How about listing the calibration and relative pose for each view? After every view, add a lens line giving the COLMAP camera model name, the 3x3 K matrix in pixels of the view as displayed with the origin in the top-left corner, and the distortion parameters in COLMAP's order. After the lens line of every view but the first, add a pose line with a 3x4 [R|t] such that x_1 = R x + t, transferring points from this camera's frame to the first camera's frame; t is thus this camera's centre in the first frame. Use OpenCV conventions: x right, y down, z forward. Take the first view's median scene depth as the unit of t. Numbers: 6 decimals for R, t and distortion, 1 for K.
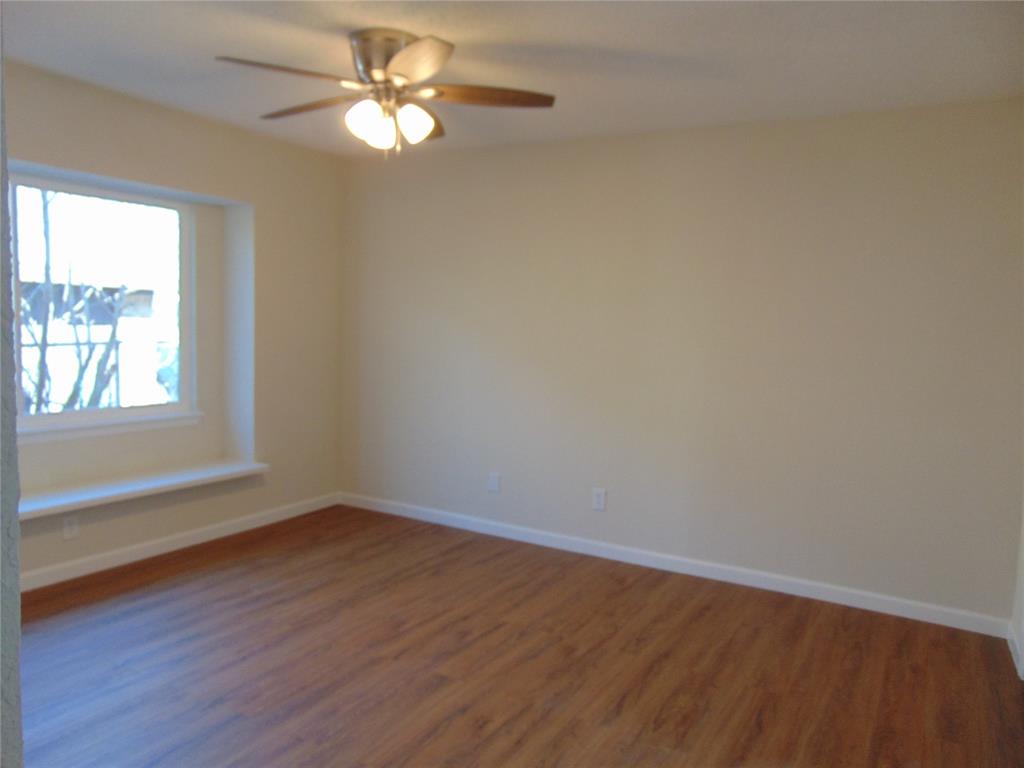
lens RADIAL K [[768.5, 0, 512.0], [0, 768.5, 384.0], [0, 0, 1]] dist [-0.043016, 0.087149]
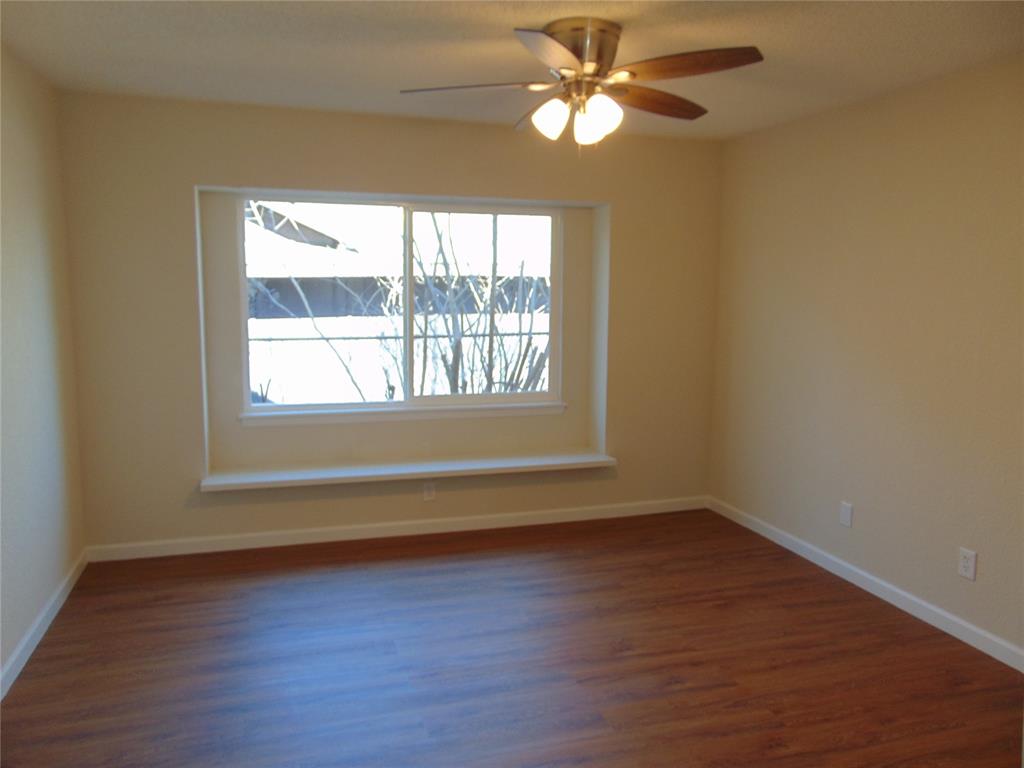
lens RADIAL K [[768.5, 0, 512.0], [0, 768.5, 384.0], [0, 0, 1]] dist [-0.043016, 0.087149]
pose [[0.734890, 0.061267, -0.675414, 0.308915], [-0.042579, 0.998114, 0.044211, -0.039446], [0.676849, -0.003732, 0.736113, 0.181618]]
